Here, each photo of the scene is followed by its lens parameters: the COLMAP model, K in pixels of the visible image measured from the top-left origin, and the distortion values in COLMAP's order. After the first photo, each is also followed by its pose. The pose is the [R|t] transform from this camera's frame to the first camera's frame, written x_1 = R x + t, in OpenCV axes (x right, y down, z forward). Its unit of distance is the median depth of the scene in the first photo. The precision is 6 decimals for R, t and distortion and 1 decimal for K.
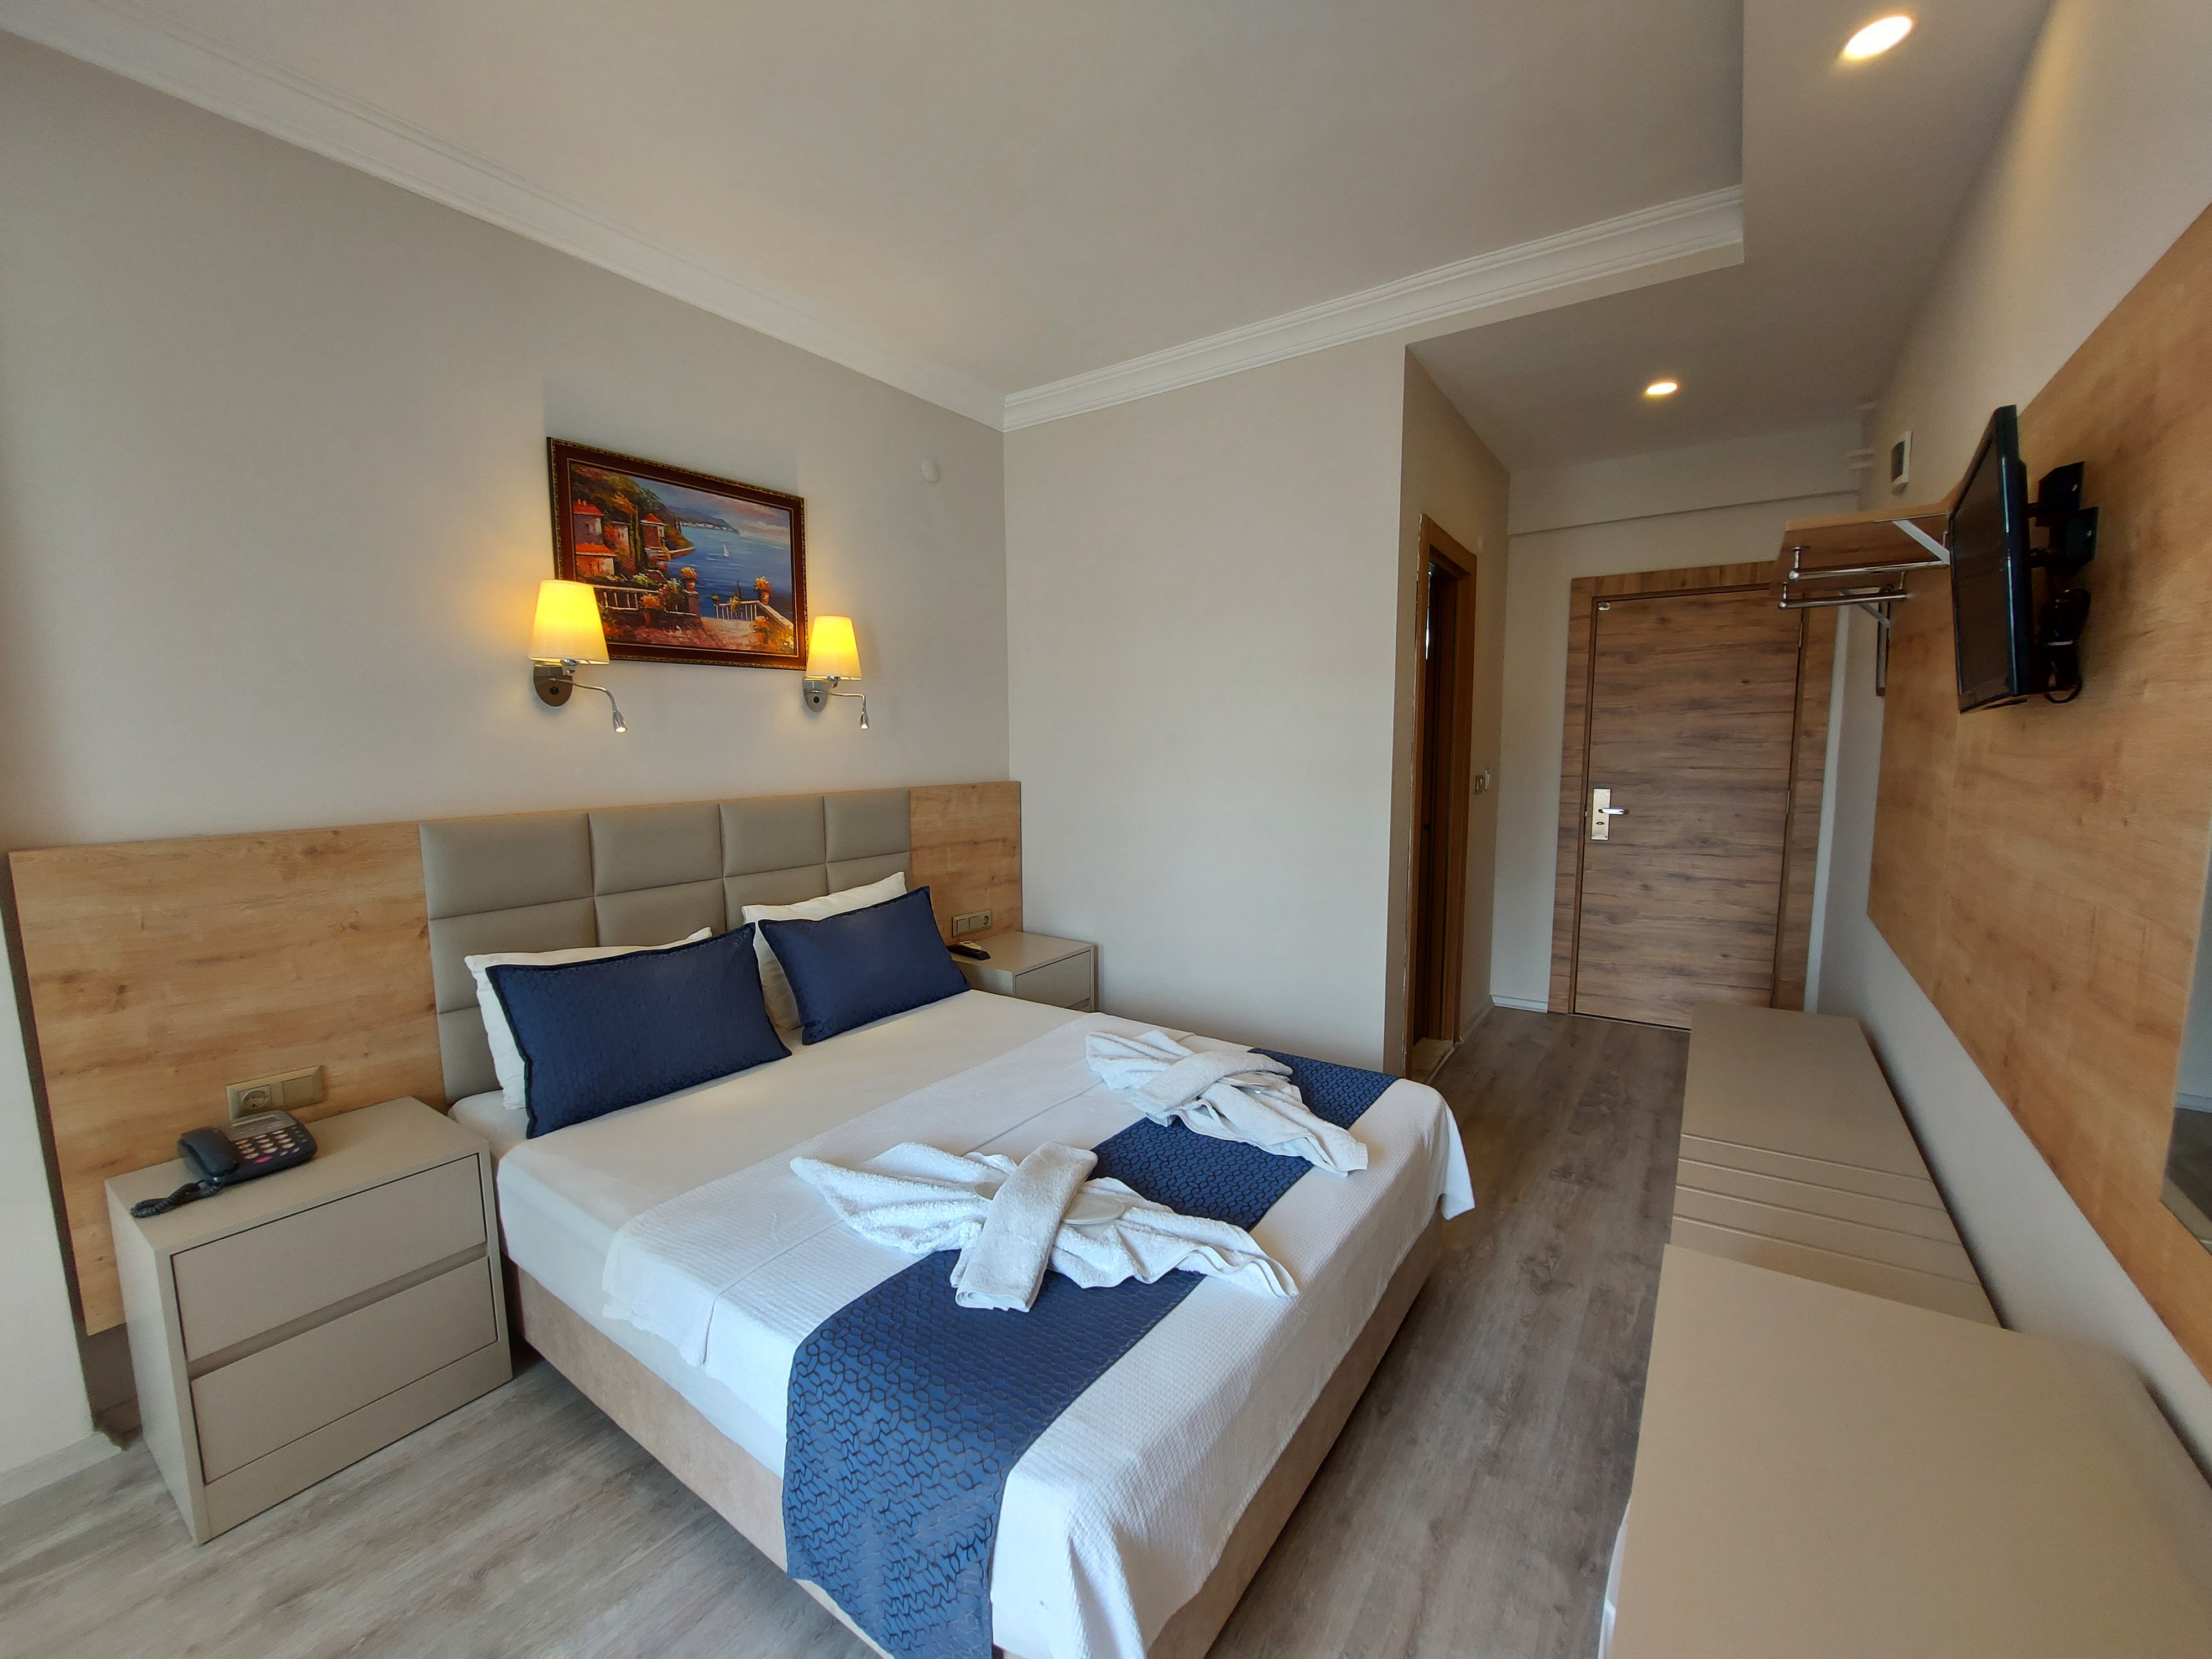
lens RADIAL K [[886.7, 0, 1109.8], [0, 886.7, 838.3], [0, 0, 1]] dist [-0.012349, -0.002343]
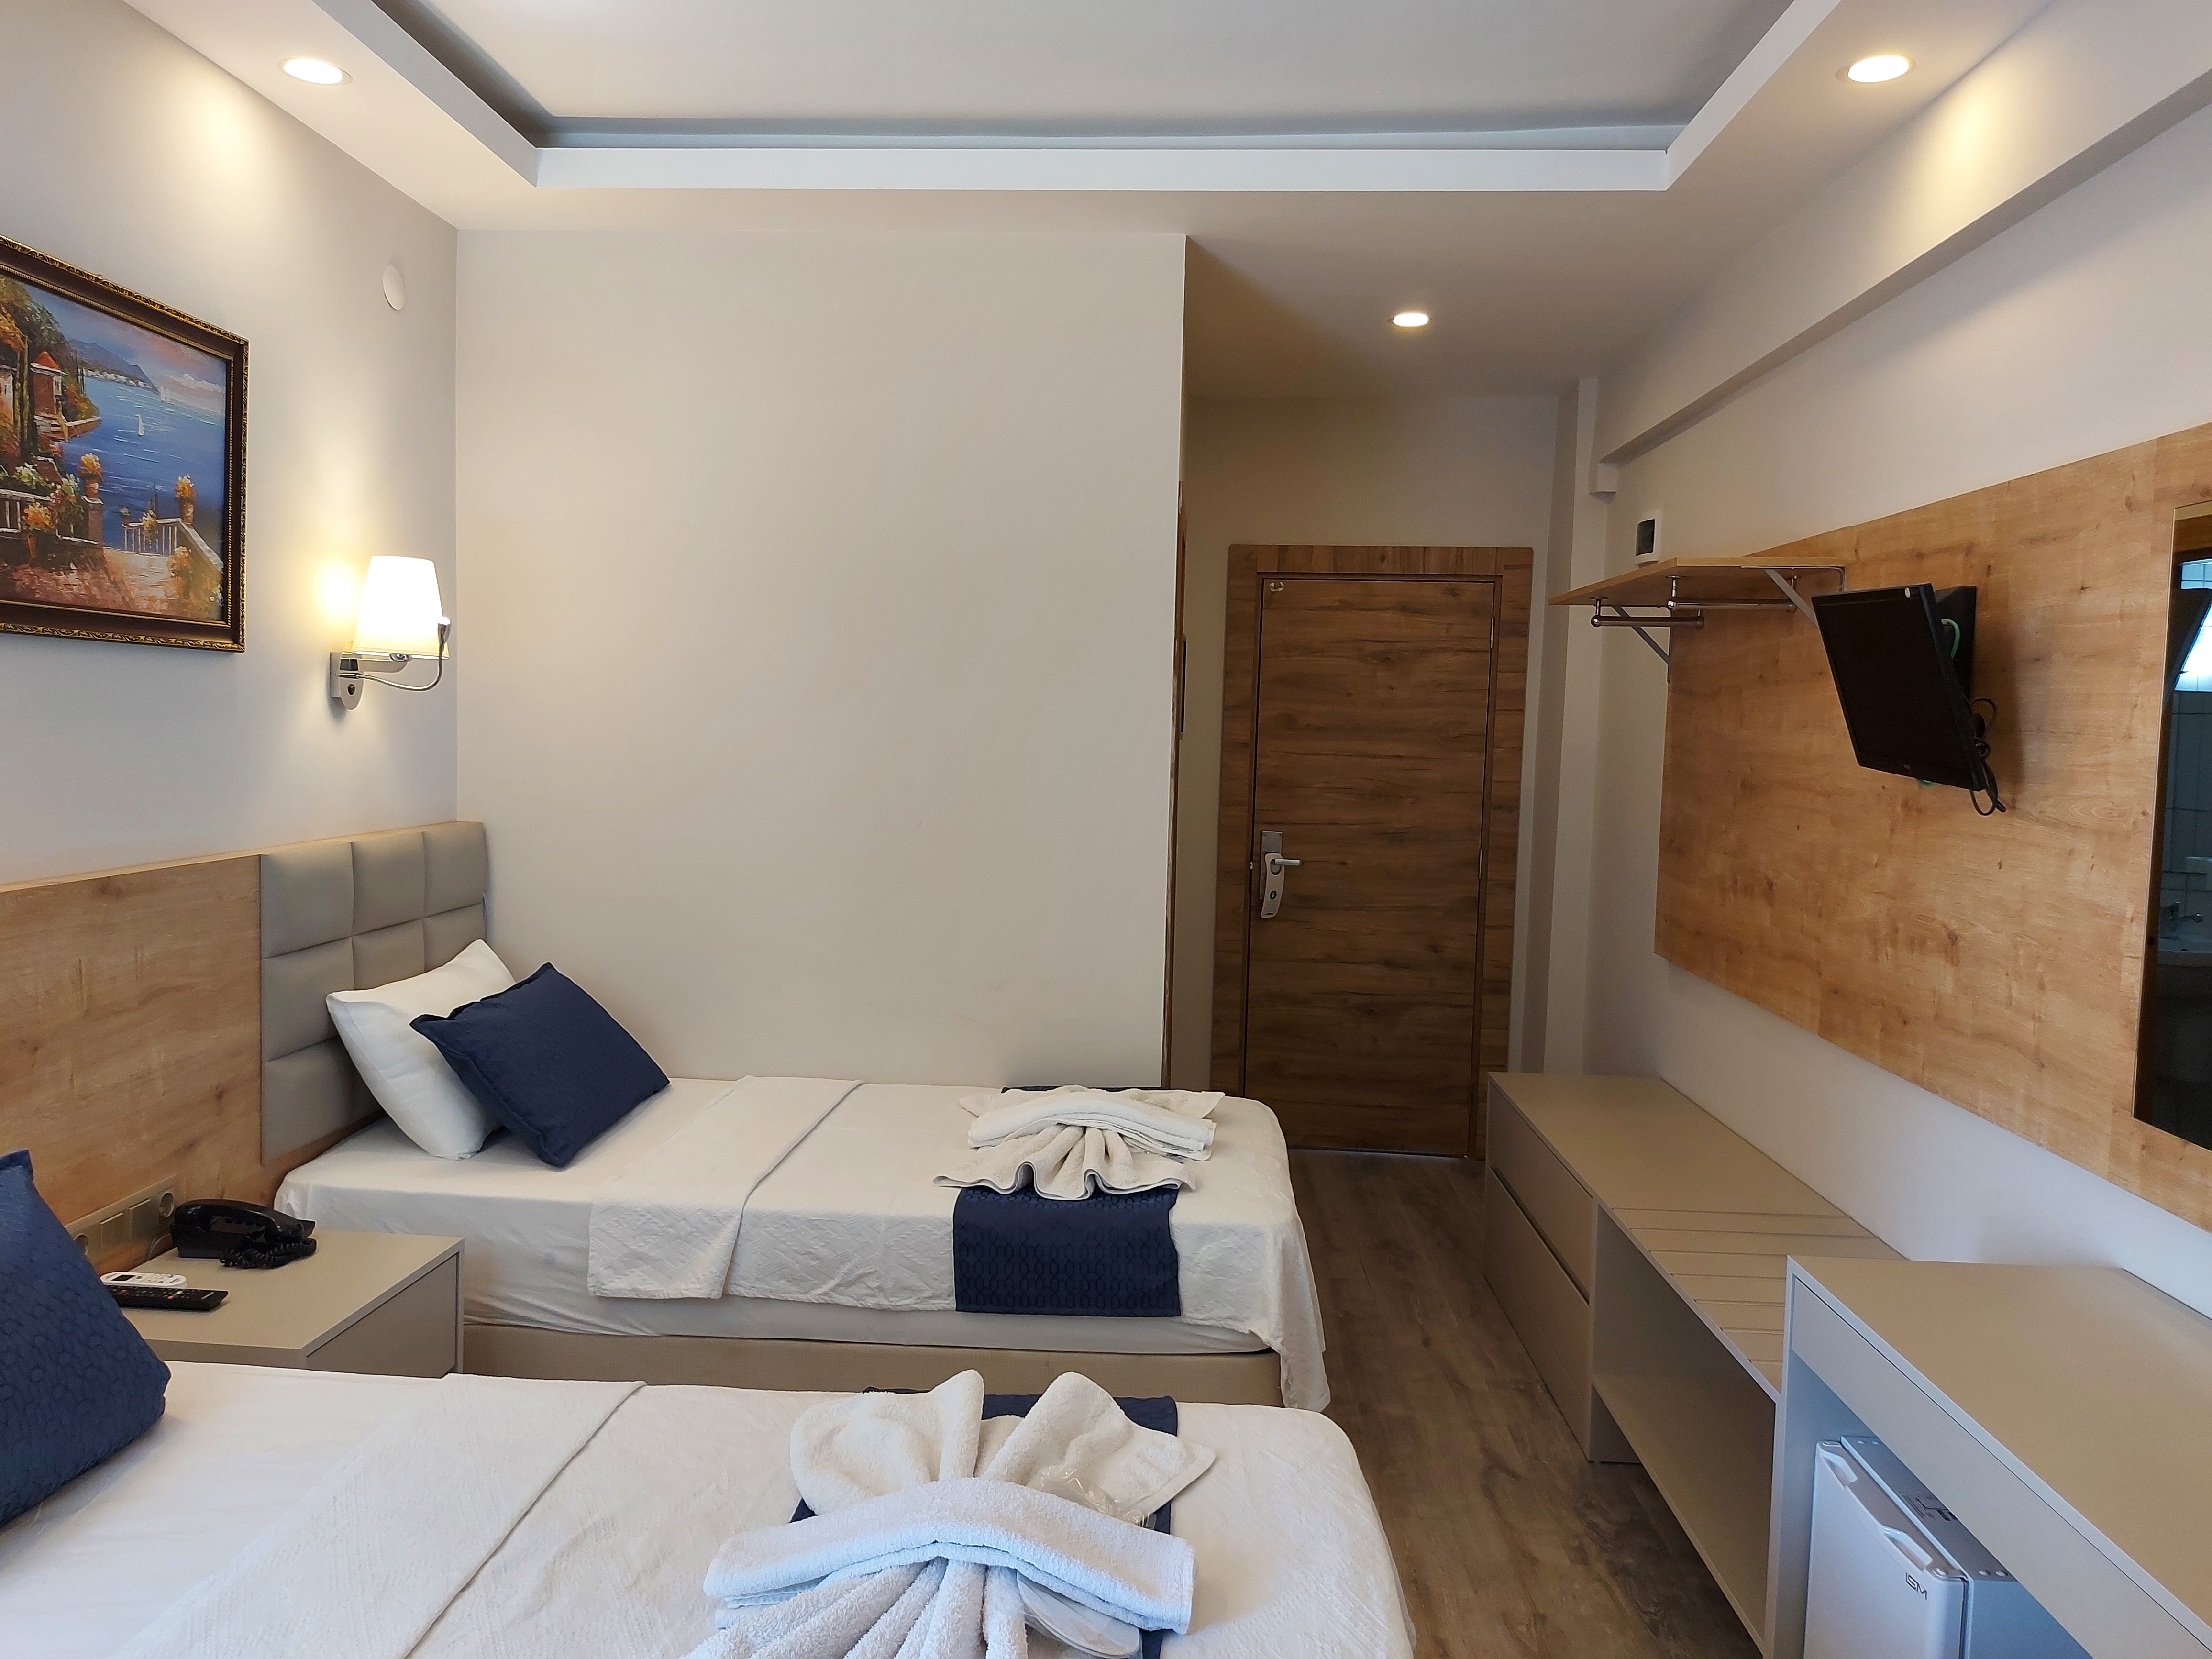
lens RADIAL K [[1608.2, 0, 1117.2], [0, 1608.2, 813.1], [0, 0, 1]] dist [0.055235, -0.071889]
pose [[0.835472, -0.005215, 0.549509, -0.524168], [0.037310, 0.998186, -0.047253, -0.027079], [-0.548266, 0.059981, 0.834151, -0.132285]]
